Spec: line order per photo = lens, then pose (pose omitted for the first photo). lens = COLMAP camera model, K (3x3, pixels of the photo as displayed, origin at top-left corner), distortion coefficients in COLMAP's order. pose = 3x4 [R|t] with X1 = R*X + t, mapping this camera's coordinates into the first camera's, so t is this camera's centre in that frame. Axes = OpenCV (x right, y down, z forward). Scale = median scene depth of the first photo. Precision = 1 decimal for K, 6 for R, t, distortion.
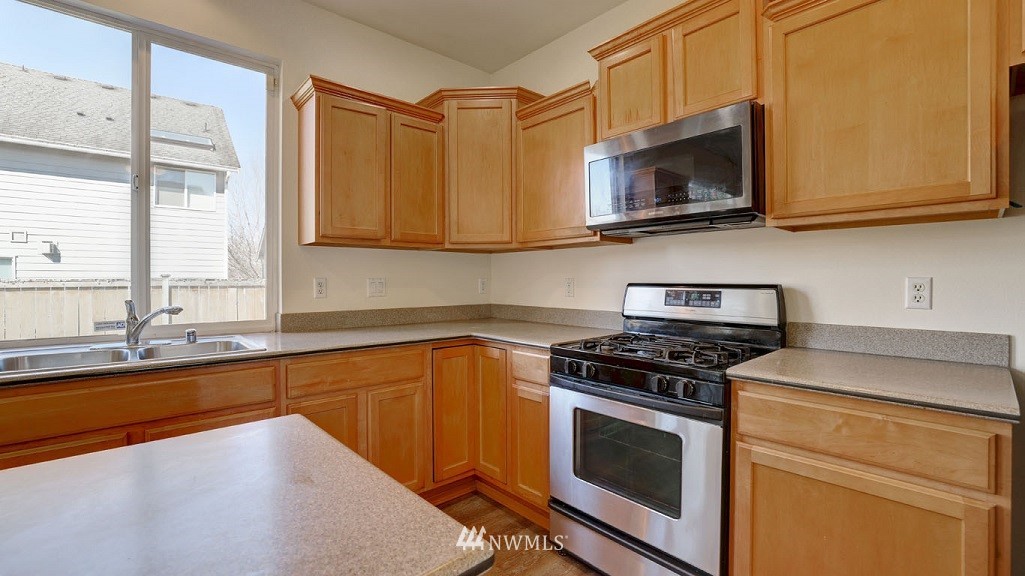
lens RADIAL K [[439.6, 0, 510.9], [0, 439.6, 280.9], [0, 0, 1]] dist [-0.041783, 0.013418]
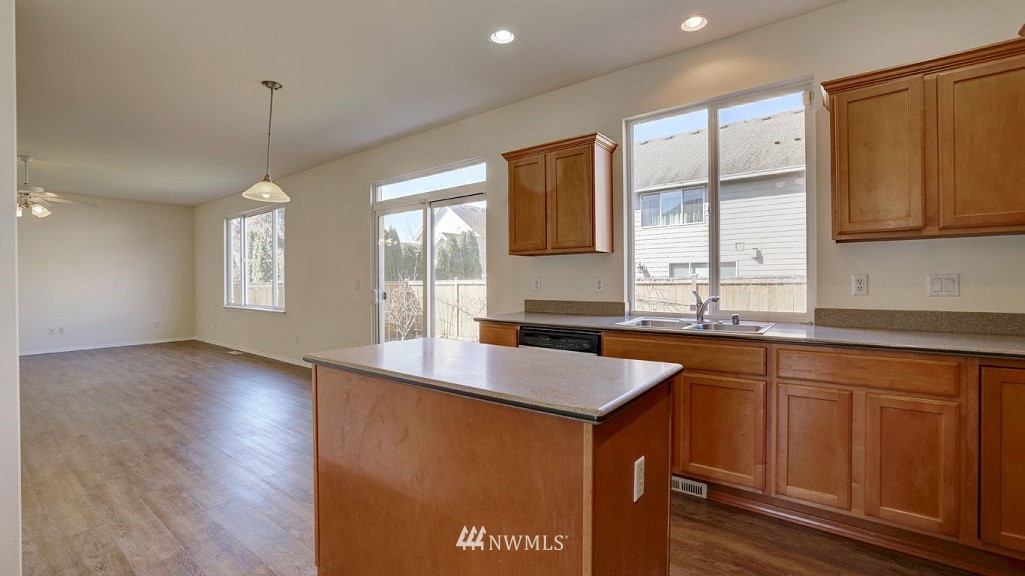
lens RADIAL K [[439.6, 0, 513.6], [0, 439.6, 281.7], [0, 0, 1]] dist [-0.041783, 0.013418]
pose [[0.190297, 0.003787, -0.981719, 0.415112], [0.005527, 0.999973, 0.004929, 0.000129], [0.981711, -0.006364, 0.190271, 0.057479]]
